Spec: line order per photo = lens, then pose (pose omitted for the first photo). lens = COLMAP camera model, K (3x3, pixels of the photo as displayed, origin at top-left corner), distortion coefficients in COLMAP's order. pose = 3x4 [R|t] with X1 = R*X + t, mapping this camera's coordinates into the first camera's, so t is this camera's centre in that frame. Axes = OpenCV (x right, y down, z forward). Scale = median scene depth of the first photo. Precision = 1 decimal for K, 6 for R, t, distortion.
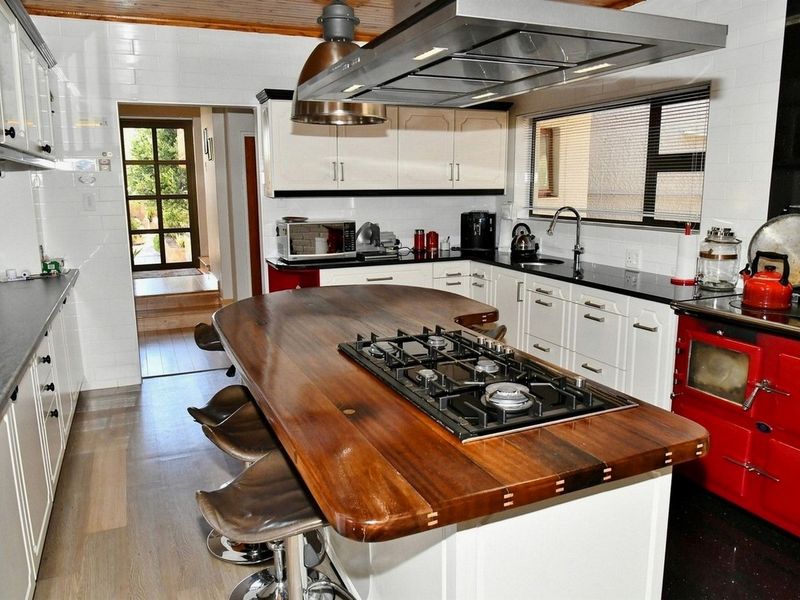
lens RADIAL K [[630.5, 0, 400.0], [0, 630.5, 300.0], [0, 0, 1]] dist [-0.008839, -0.002436]
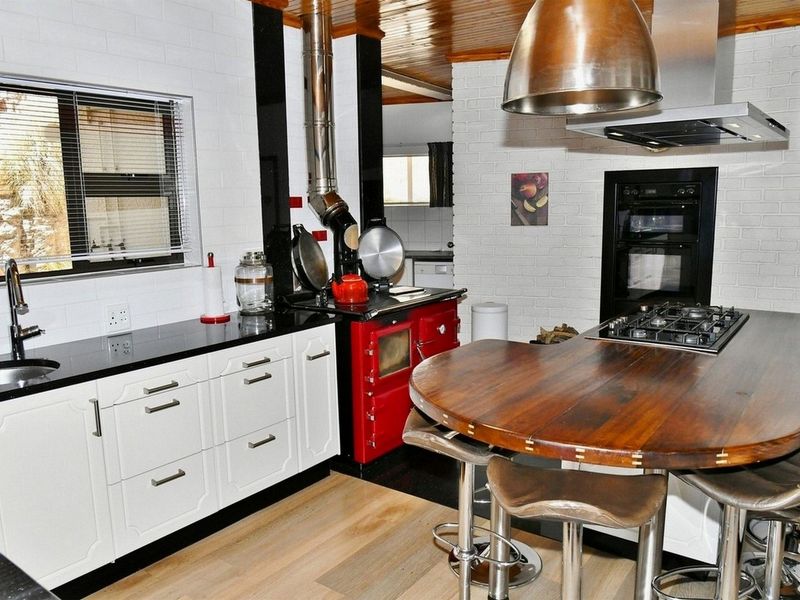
lens RADIAL K [[630.5, 0, 400.0], [0, 630.5, 300.0], [0, 0, 1]] dist [-0.008839, -0.002436]
pose [[-0.464075, -0.120599, 0.877548, -0.400533], [0.192870, 0.953162, 0.232986, -0.190355], [-0.864544, 0.277375, -0.419079, 1.028571]]
